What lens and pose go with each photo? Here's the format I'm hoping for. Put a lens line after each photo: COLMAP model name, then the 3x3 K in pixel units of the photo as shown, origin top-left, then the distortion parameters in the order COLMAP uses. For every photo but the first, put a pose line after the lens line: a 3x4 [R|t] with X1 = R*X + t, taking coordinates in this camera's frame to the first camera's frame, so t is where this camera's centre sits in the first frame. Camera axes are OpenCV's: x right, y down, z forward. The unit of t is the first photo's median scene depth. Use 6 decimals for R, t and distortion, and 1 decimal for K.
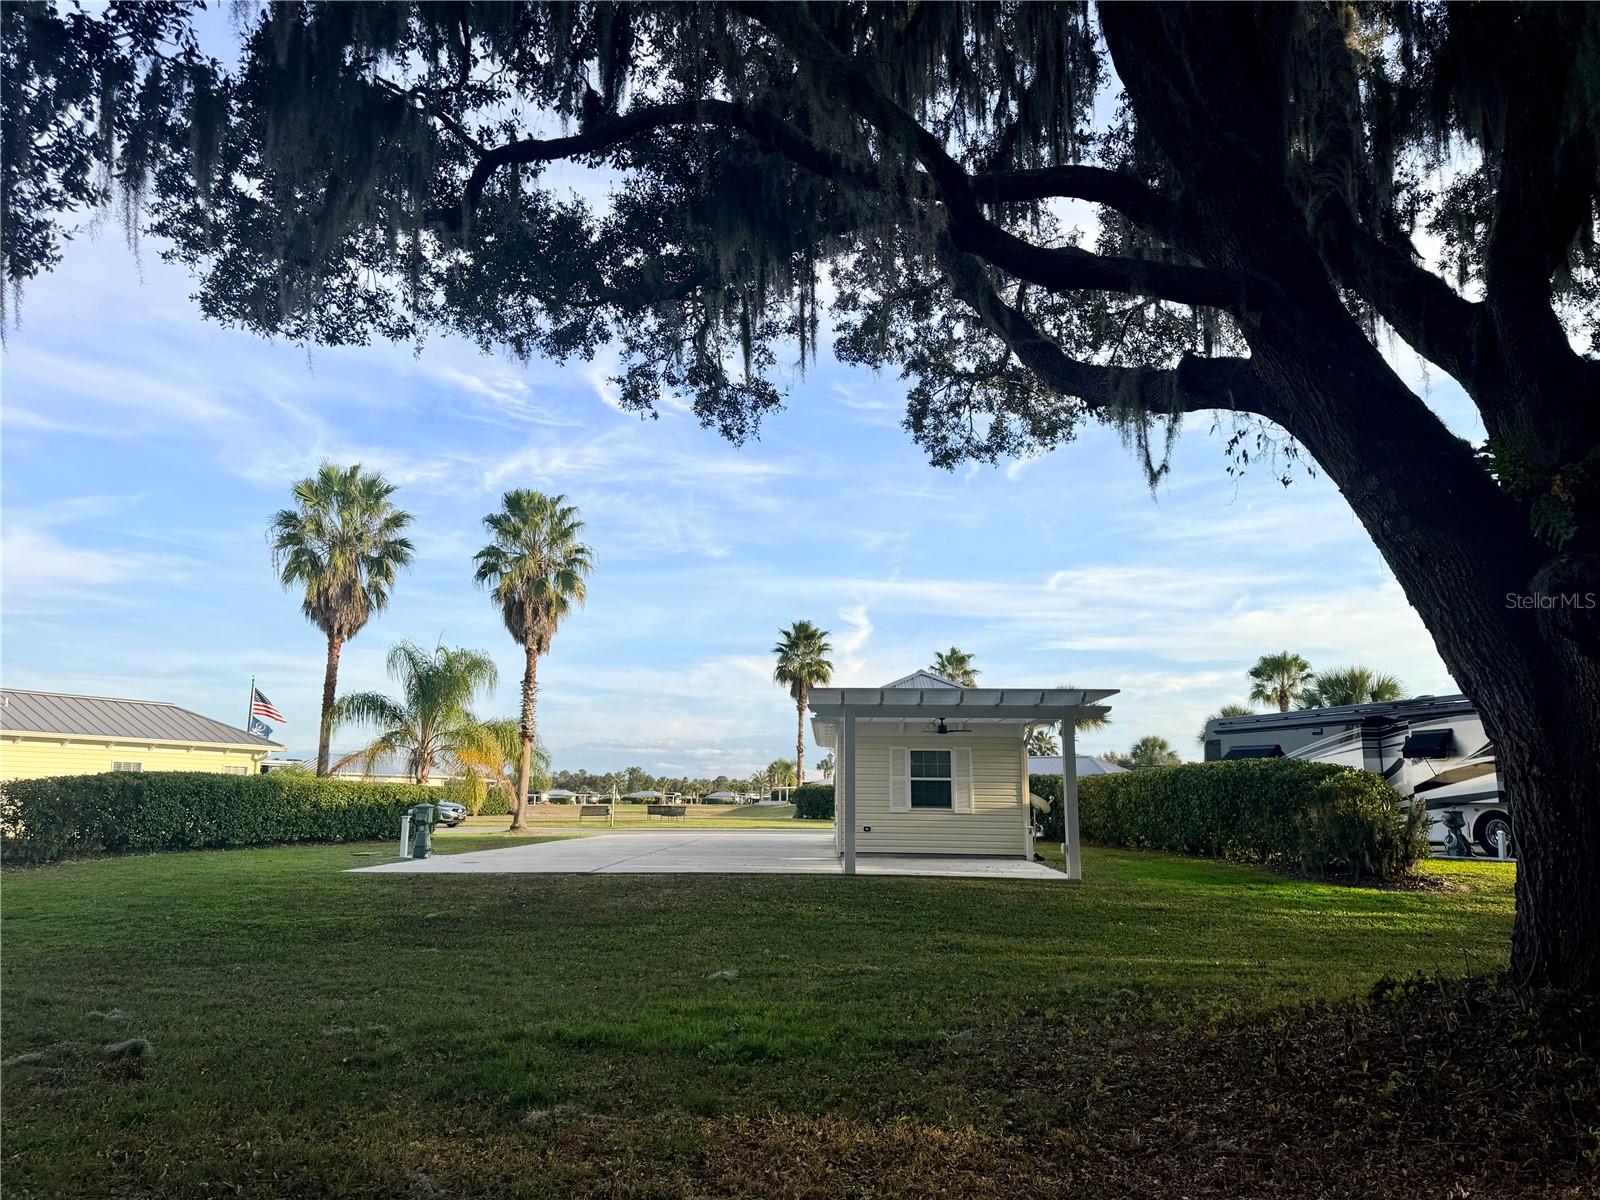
lens RADIAL K [[1118.6, 0, 803.1], [0, 1118.6, 603.7], [0, 0, 1]] dist [0.166030, -0.301089]
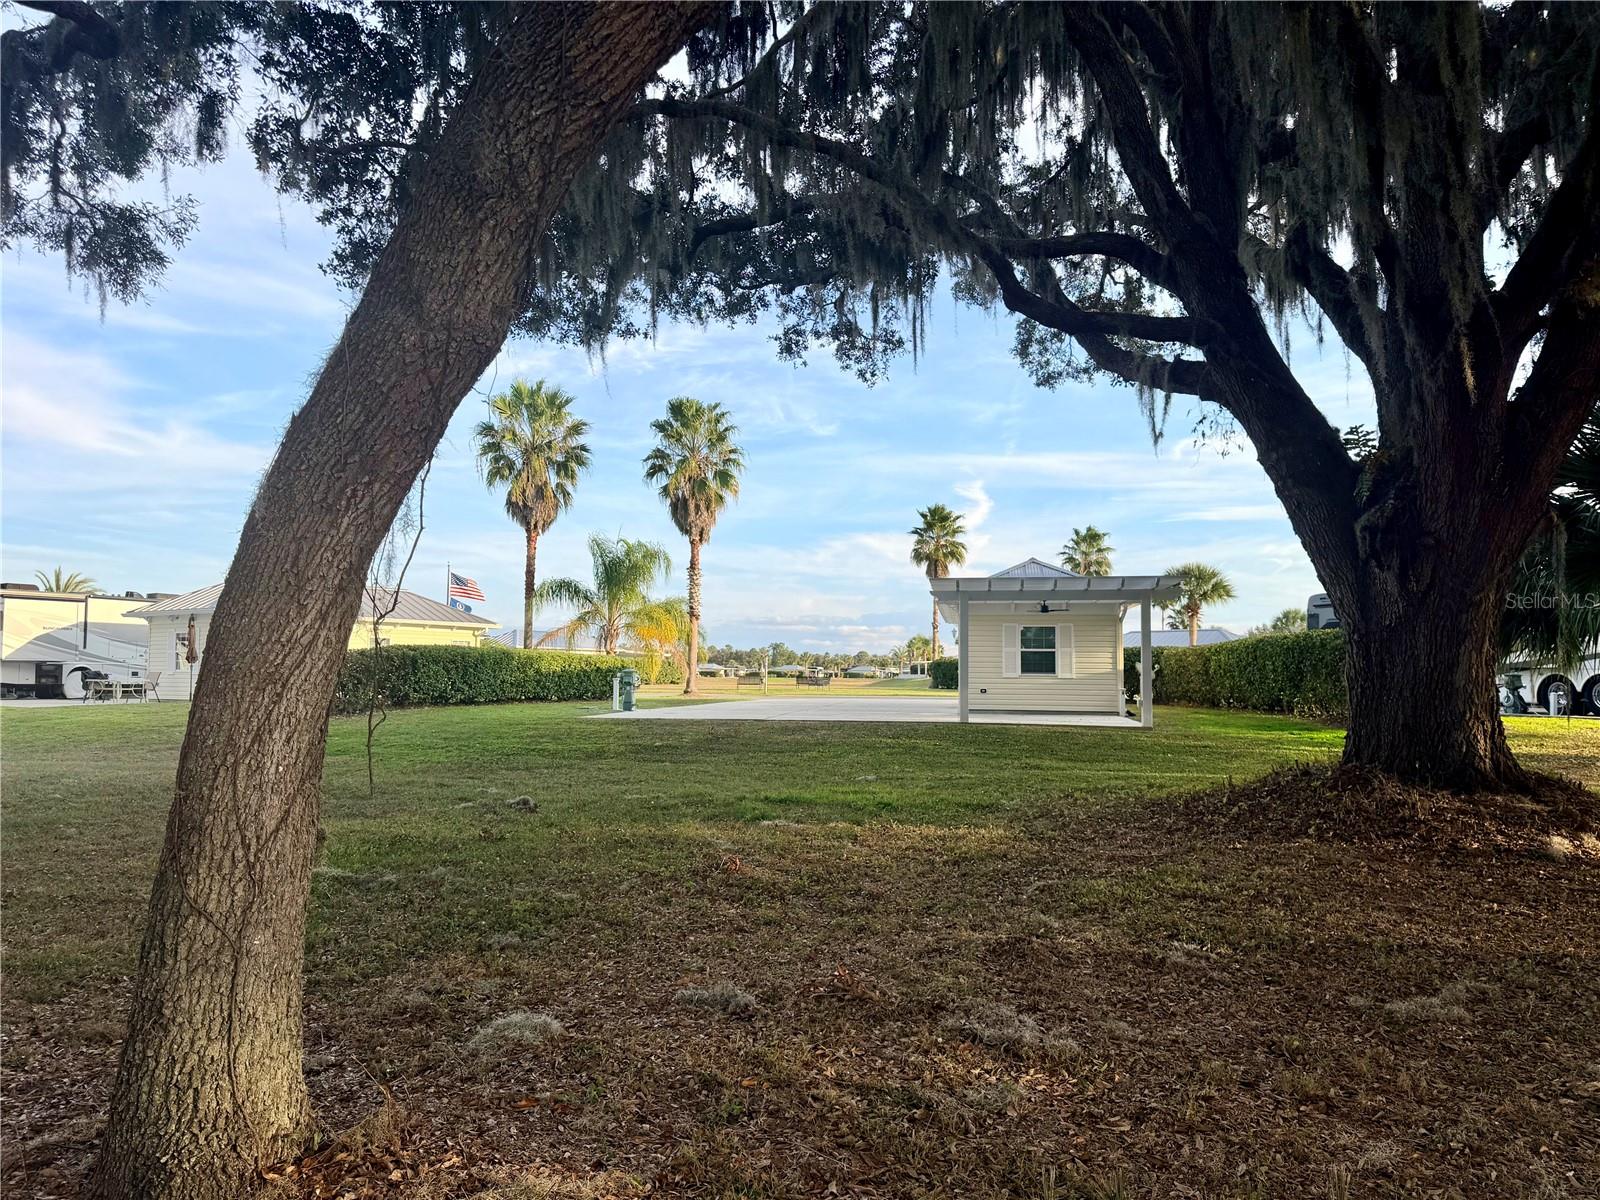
lens RADIAL K [[1118.6, 0, 803.1], [0, 1118.6, 603.7], [0, 0, 1]] dist [0.166030, -0.301089]
pose [[0.992256, -0.008773, -0.123897, 0.010047], [0.022268, 0.993906, 0.107959, -0.018181], [0.122195, -0.109882, 0.986405, -0.135051]]
